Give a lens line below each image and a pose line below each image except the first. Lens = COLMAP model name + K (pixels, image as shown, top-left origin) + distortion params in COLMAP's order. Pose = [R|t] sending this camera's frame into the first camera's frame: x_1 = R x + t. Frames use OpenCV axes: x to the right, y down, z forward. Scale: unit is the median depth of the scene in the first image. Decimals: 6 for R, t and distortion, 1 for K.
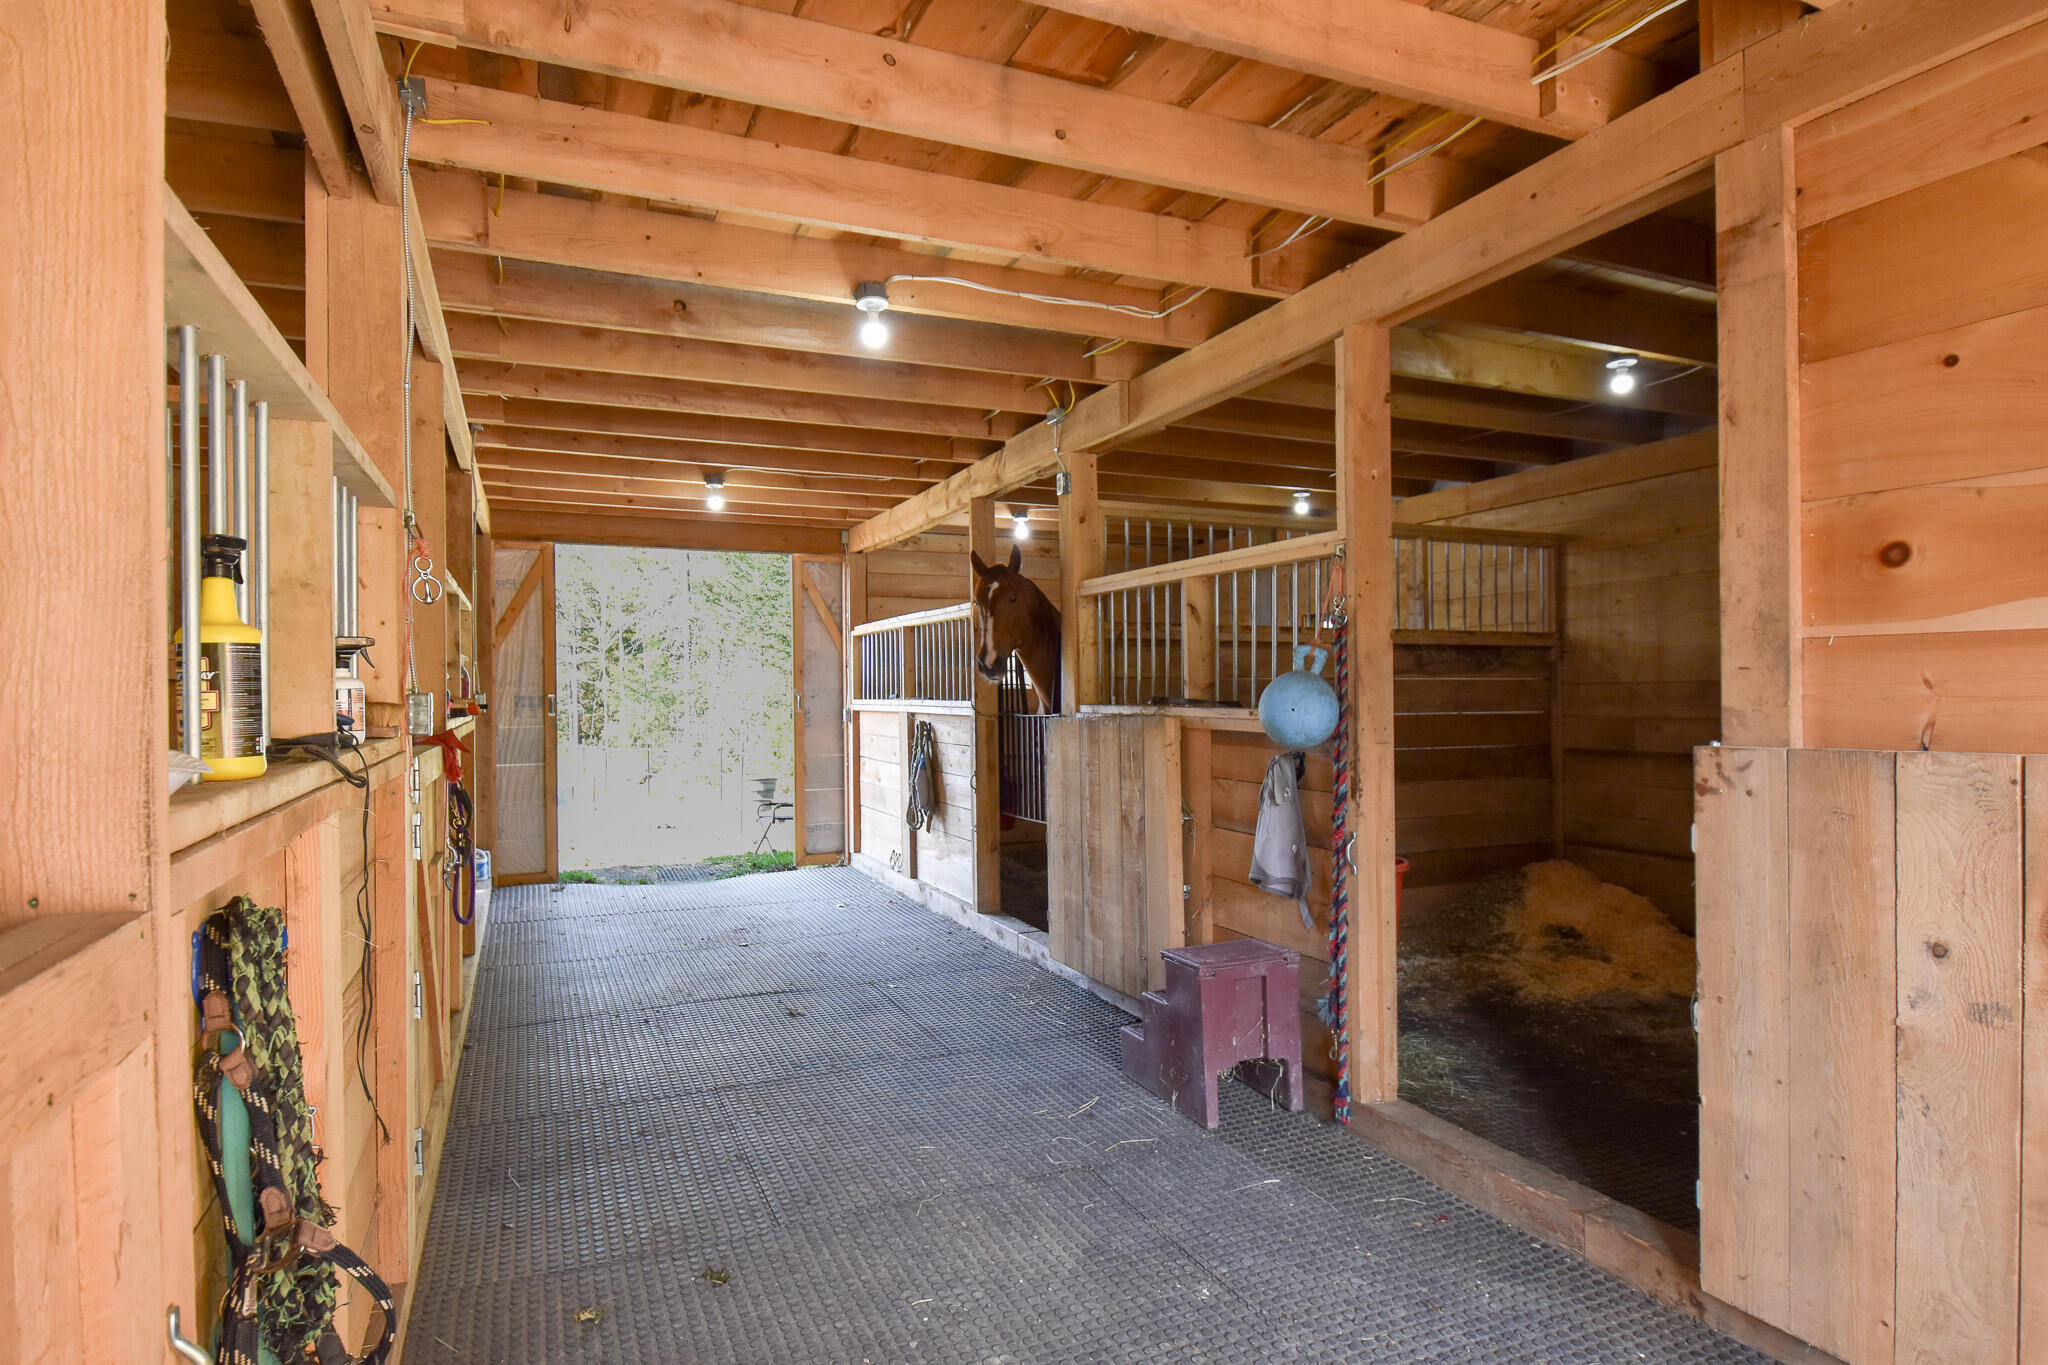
lens RADIAL K [[1111.7, 0, 1029.9], [0, 1111.7, 696.1], [0, 0, 1]] dist [0.019171, -0.025721]
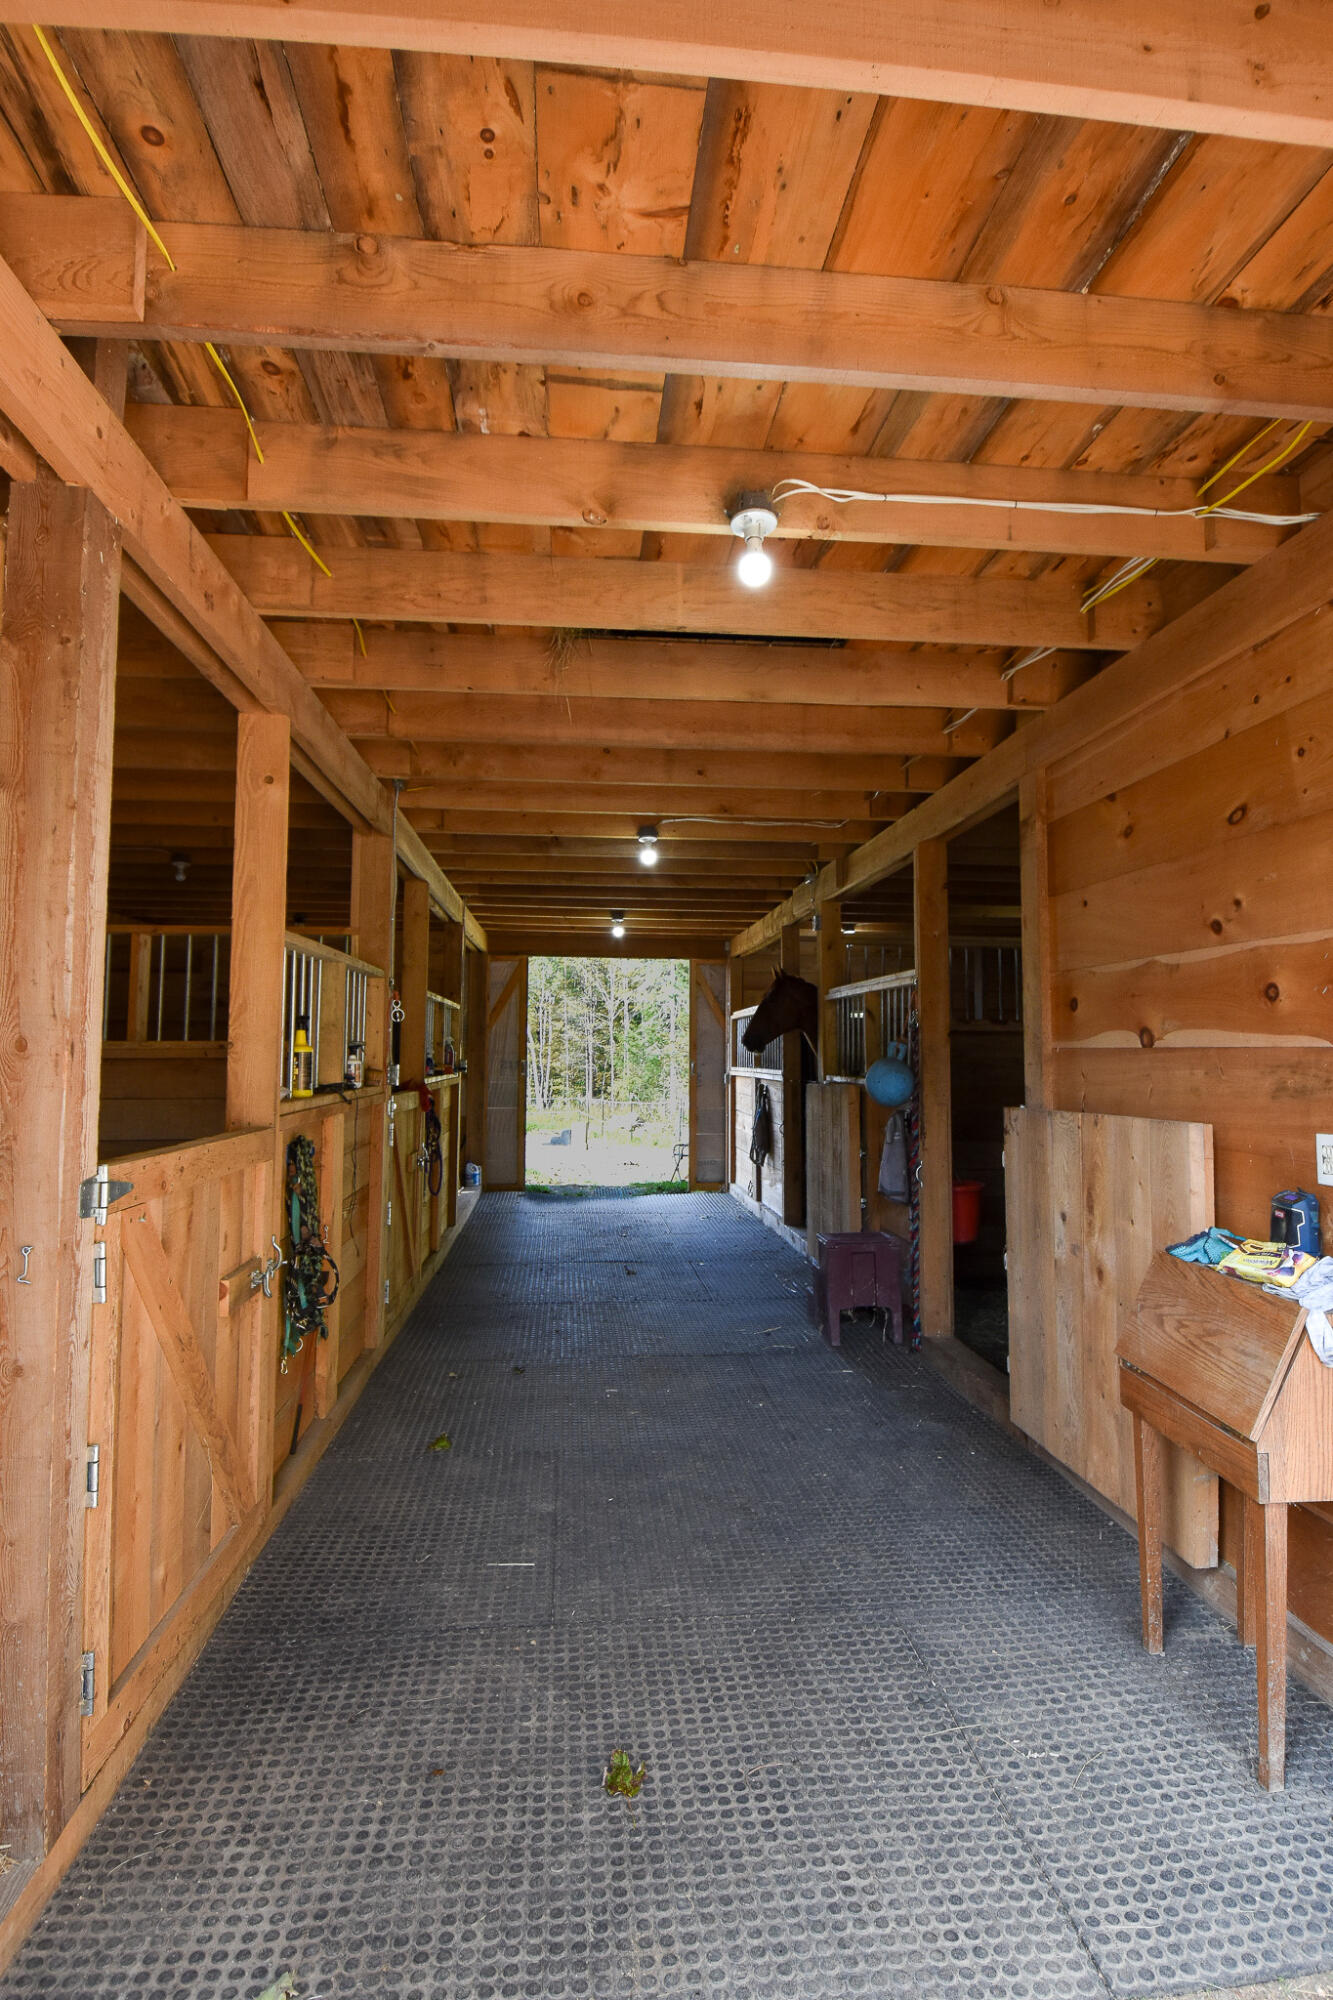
lens RADIAL K [[1011.0, 0, 673.7], [0, 1011.0, 991.4], [0, 0, 1]] dist [0.017037, -0.023063]
pose [[0.951487, -0.005938, -0.307630, 0.279392], [-0.015079, 0.997712, -0.065897, -0.011855], [0.307318, 0.067339, 0.949221, -0.336926]]
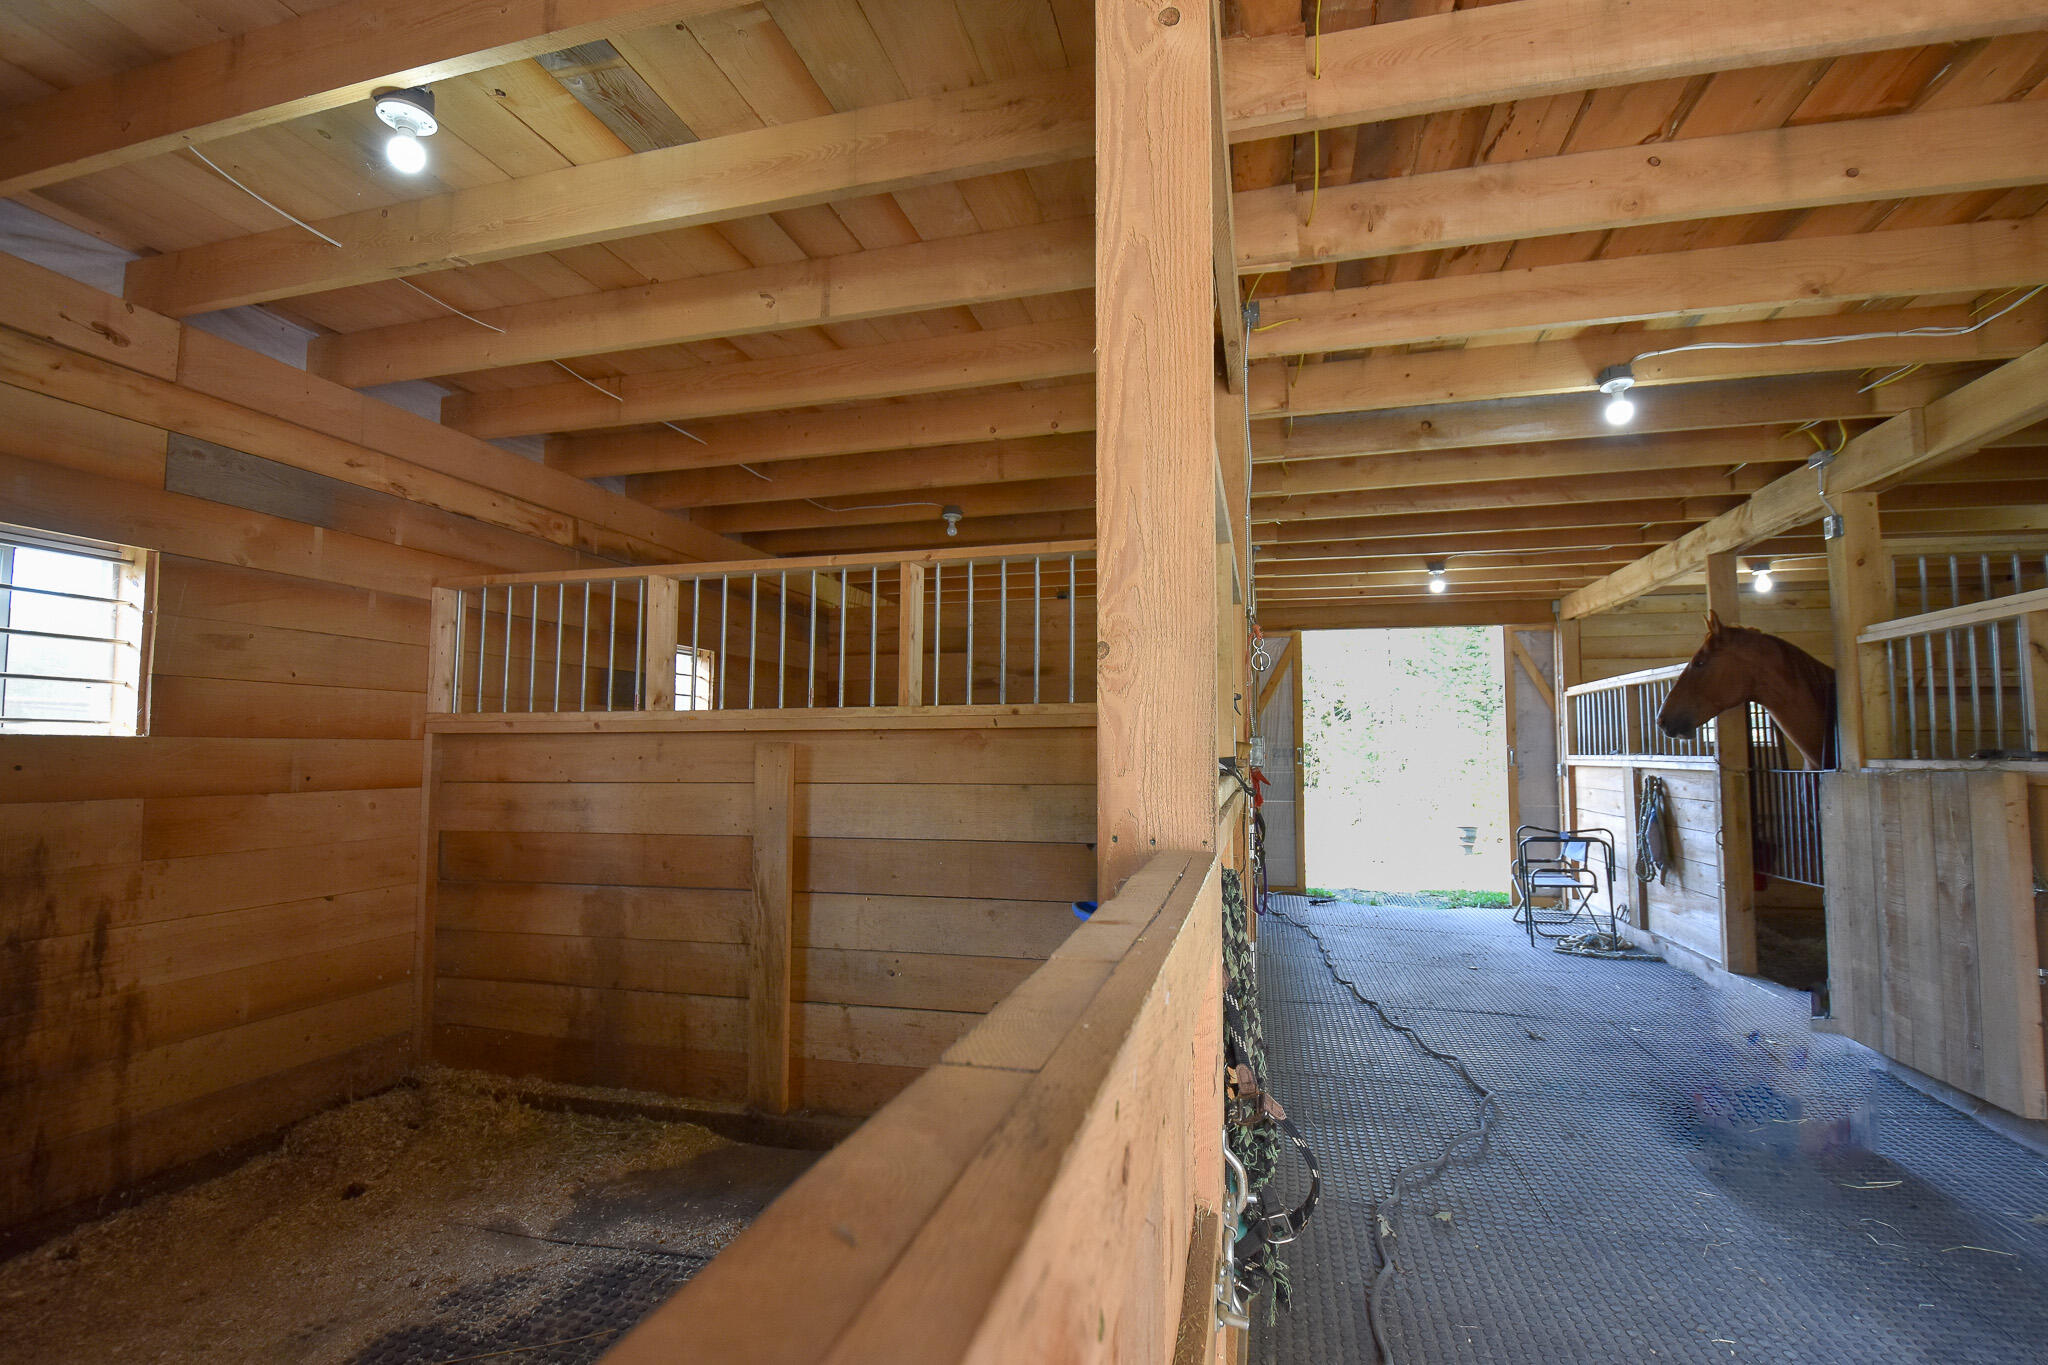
lens RADIAL K [[903.7, 0, 1023.9], [0, 903.7, 694.0], [0, 0, 1]] dist [0.001416, -0.017541]
pose [[0.778470, -0.028568, -0.627031, -0.036731], [-0.013385, 0.997981, -0.062088, 0.009582], [0.627539, 0.056726, 0.776516, -0.024315]]
